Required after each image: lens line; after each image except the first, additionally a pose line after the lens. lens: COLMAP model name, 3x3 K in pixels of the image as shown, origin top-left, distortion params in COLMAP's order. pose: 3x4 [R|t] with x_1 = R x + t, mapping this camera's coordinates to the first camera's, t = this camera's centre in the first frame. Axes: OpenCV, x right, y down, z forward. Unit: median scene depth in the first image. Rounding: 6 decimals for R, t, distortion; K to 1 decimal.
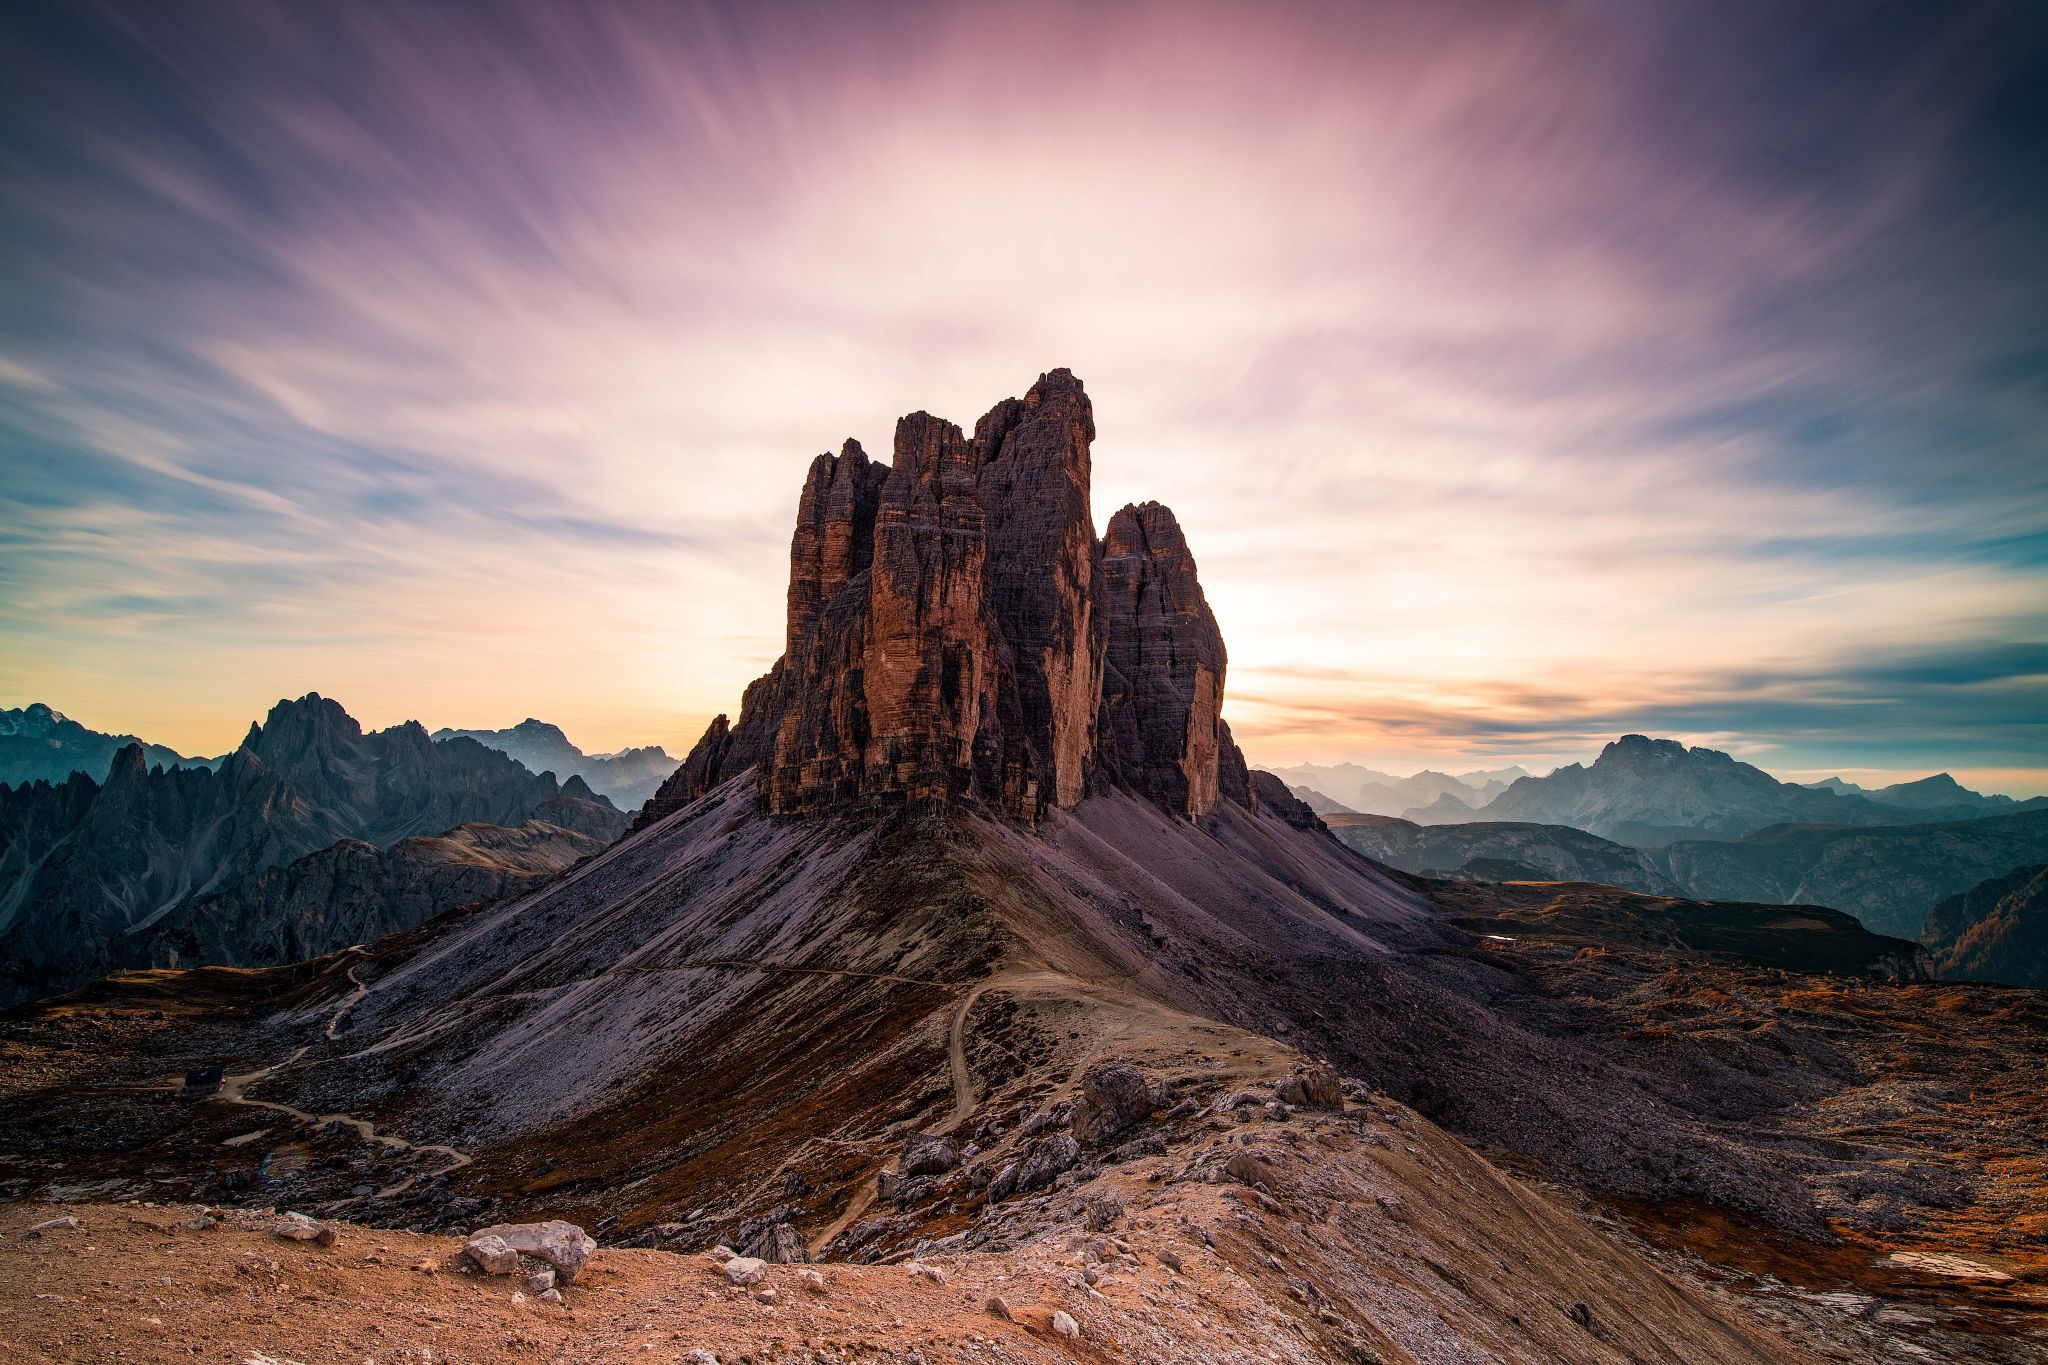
lens RADIAL K [[849.5, 0, 1013.6], [0, 849.5, 685.4], [0, 0, 1]] dist [0.000616, -0.010286]
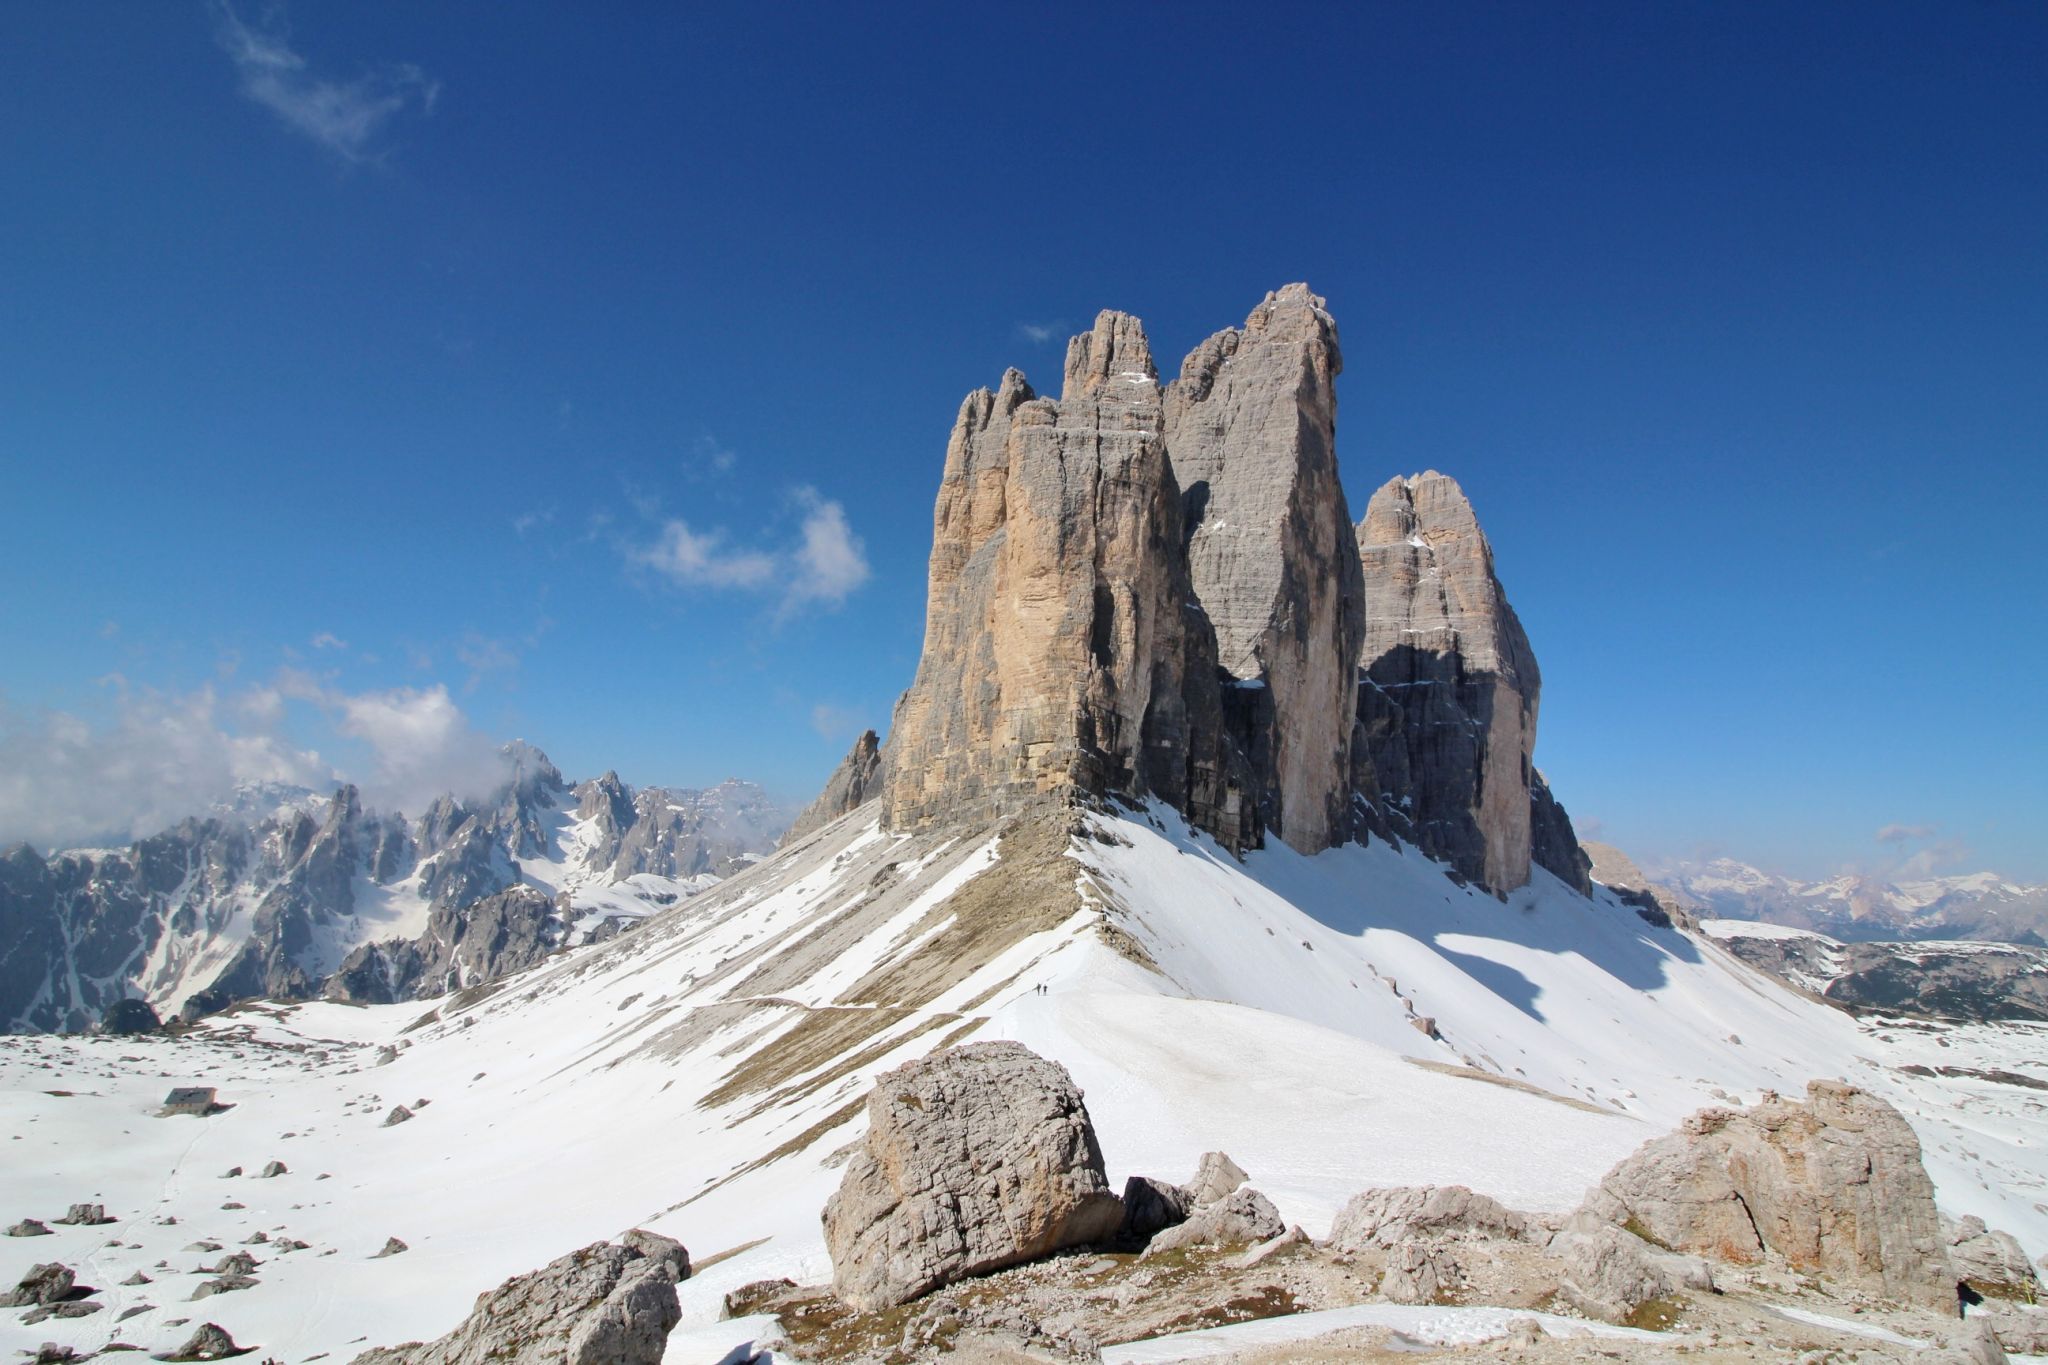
lens RADIAL K [[1001.1, 0, 1024.0], [0, 1001.1, 682.5], [0, 0, 1]] dist [0.001612, -0.015024]
pose [[0.972382, -0.003938, -0.233361, 0.052752], [-0.011018, 0.997968, -0.062751, 0.086181], [0.233134, 0.063589, 0.970363, 0.163331]]
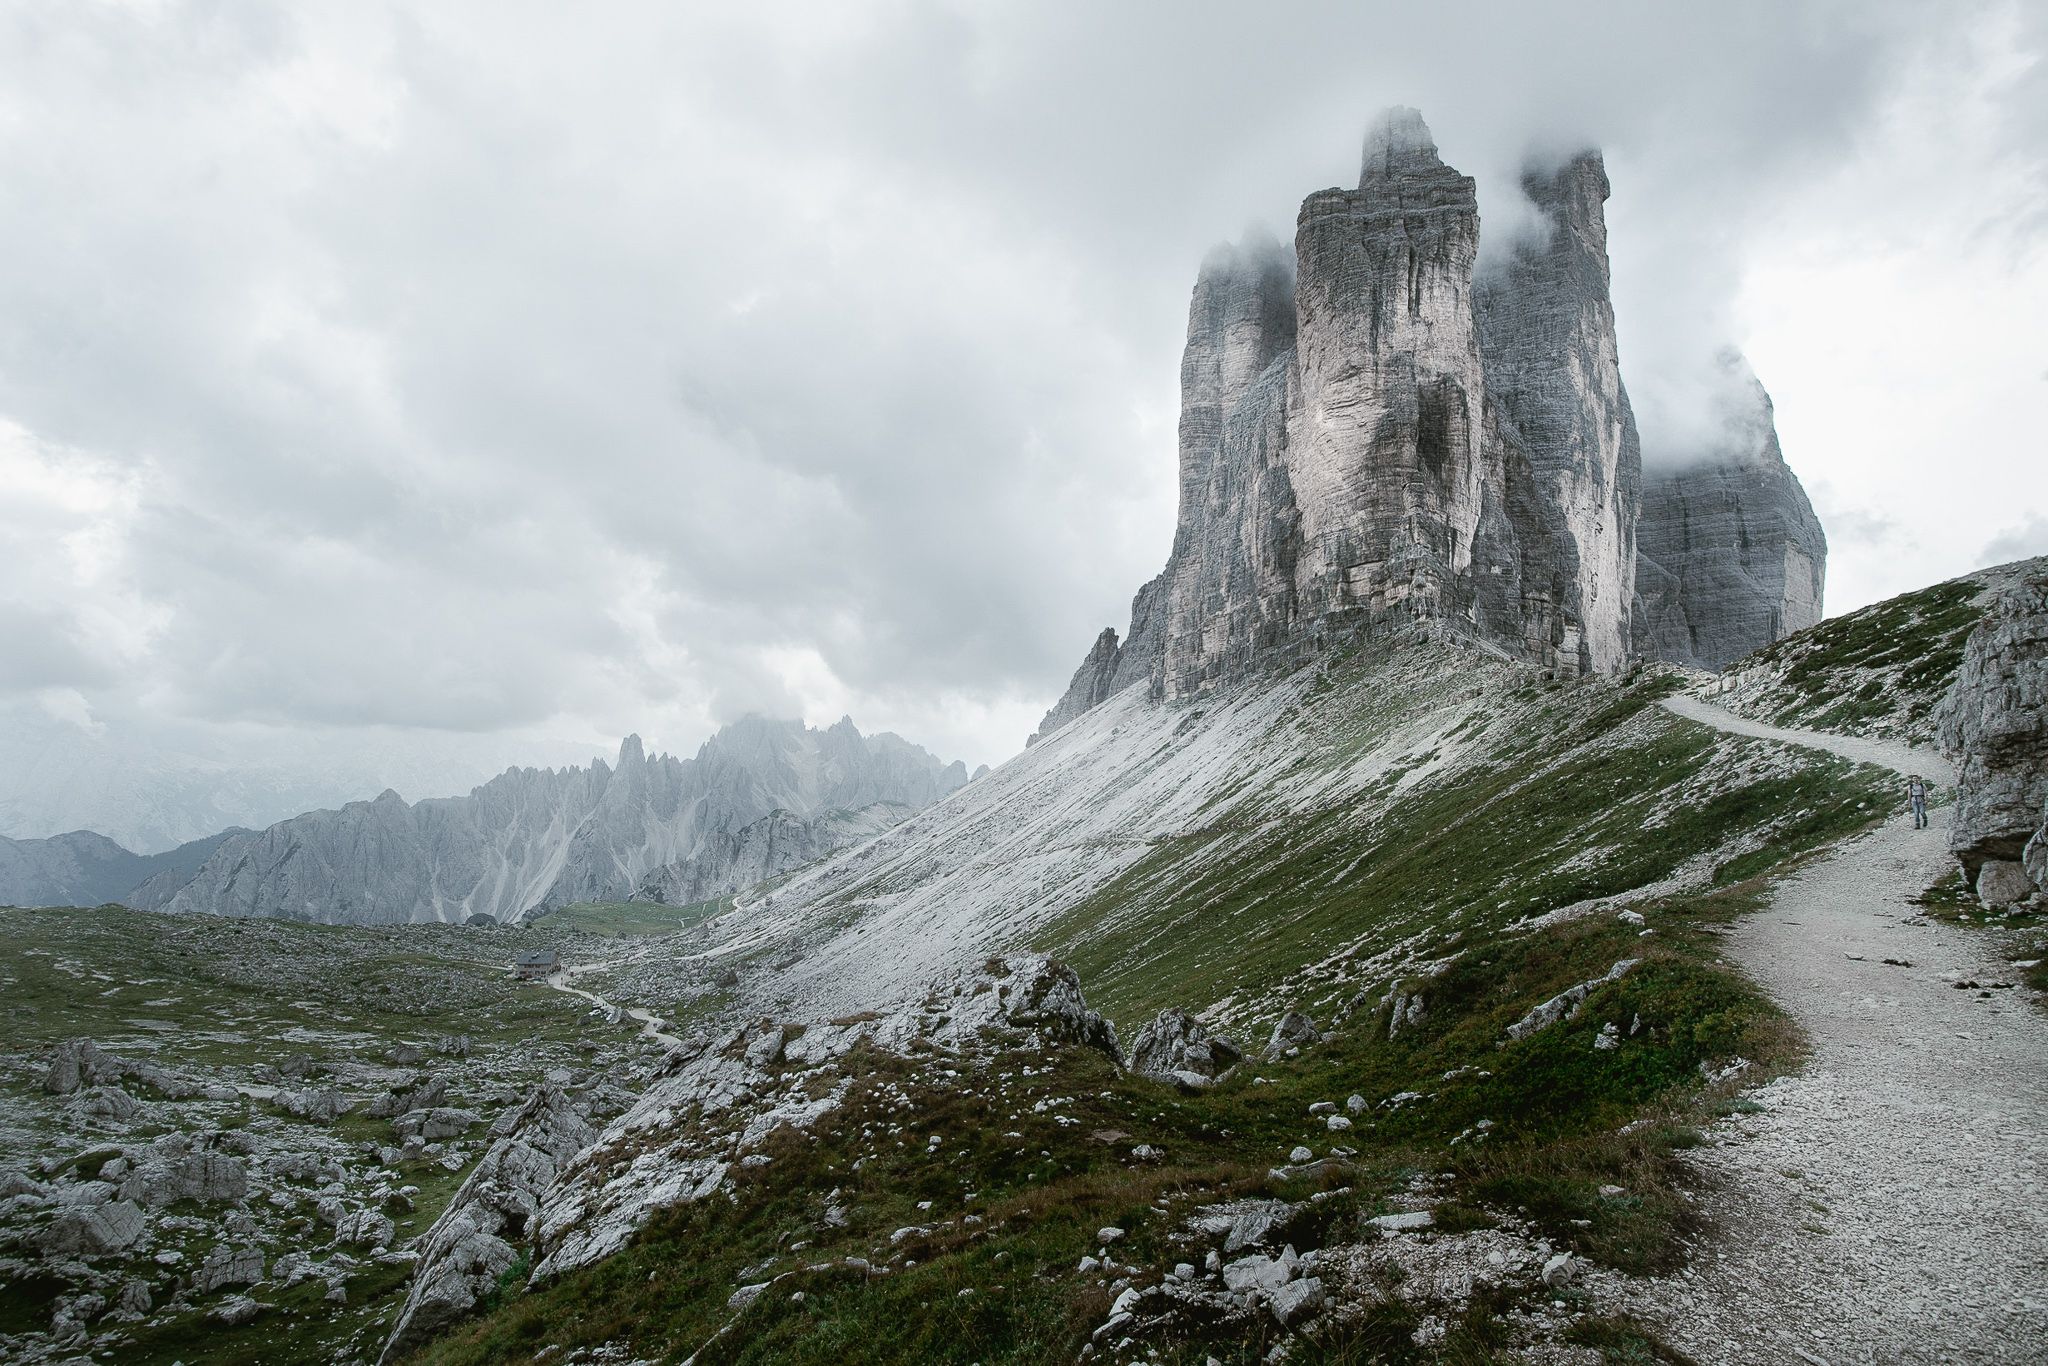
lens RADIAL K [[947.5, 0, 1053.3], [0, 947.5, 679.4], [0, 0, 1]] dist [0.000204, -0.027003]
pose [[0.917912, -0.037185, -0.395038, -0.059796], [0.037421, 0.999274, -0.007111, 0.159853], [0.395015, -0.008256, 0.918637, 0.247168]]
